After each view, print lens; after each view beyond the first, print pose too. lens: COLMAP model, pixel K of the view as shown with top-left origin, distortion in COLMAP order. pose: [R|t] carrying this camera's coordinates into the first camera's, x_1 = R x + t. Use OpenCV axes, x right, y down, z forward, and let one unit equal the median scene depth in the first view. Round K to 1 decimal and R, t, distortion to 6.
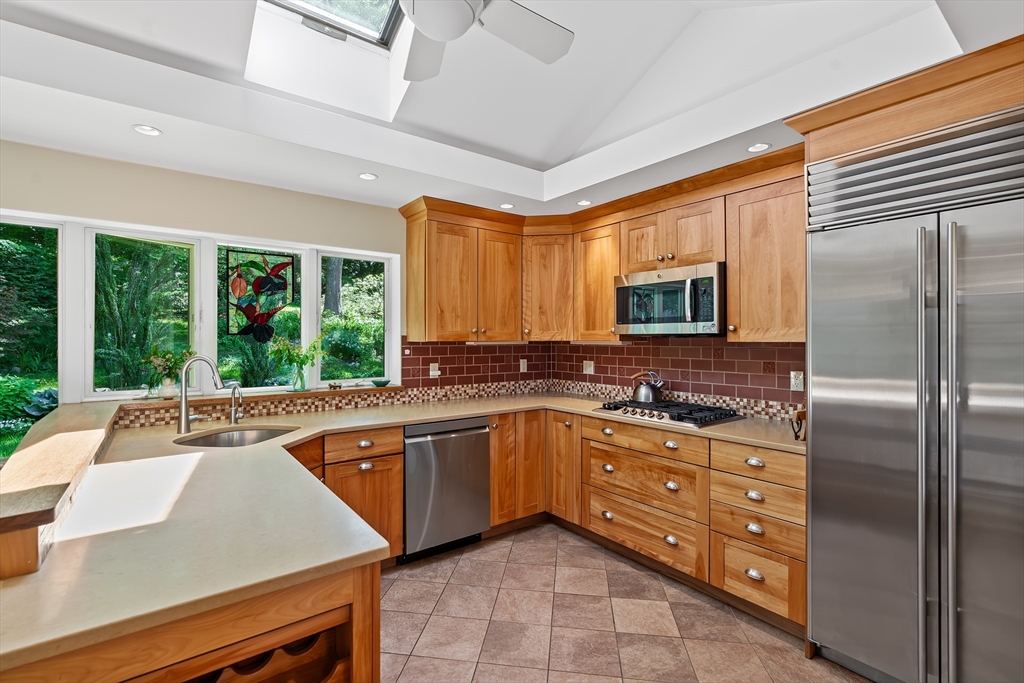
lens RADIAL K [[463.5, 0, 508.1], [0, 463.5, 341.3], [0, 0, 1]] dist [-0.011999, 0.002779]
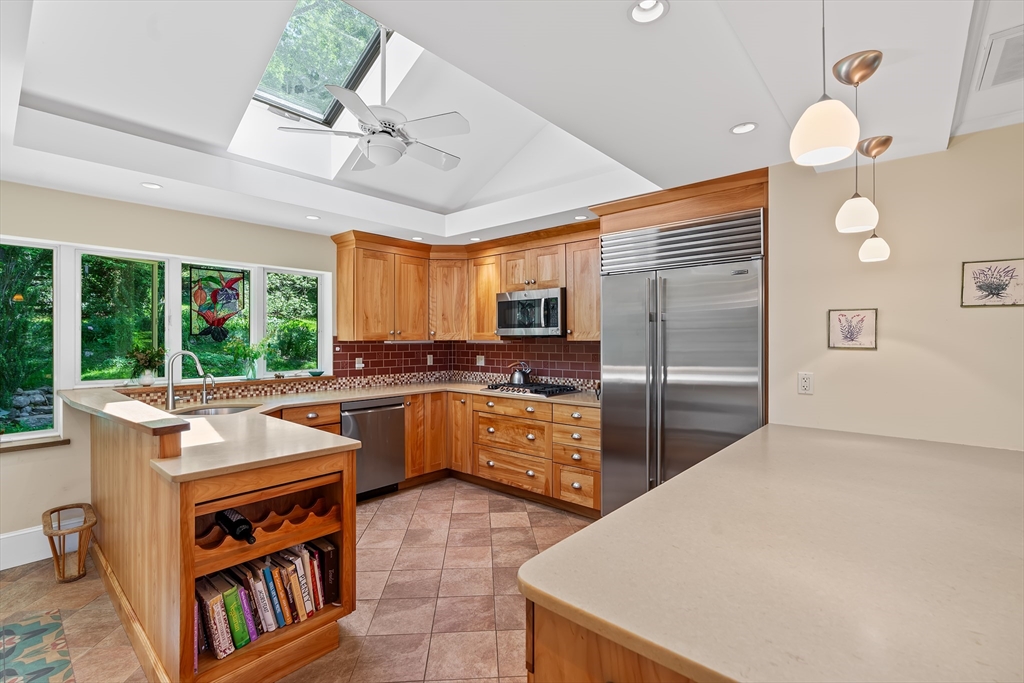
lens RADIAL K [[463.5, 0, 507.6], [0, 463.5, 341.2], [0, 0, 1]] dist [-0.011999, 0.002779]
pose [[0.980424, -0.000461, 0.196897, -0.012013], [0.000638, 0.999999, -0.000832, 0.003894], [-0.196897, 0.000941, 0.980424, -0.395708]]
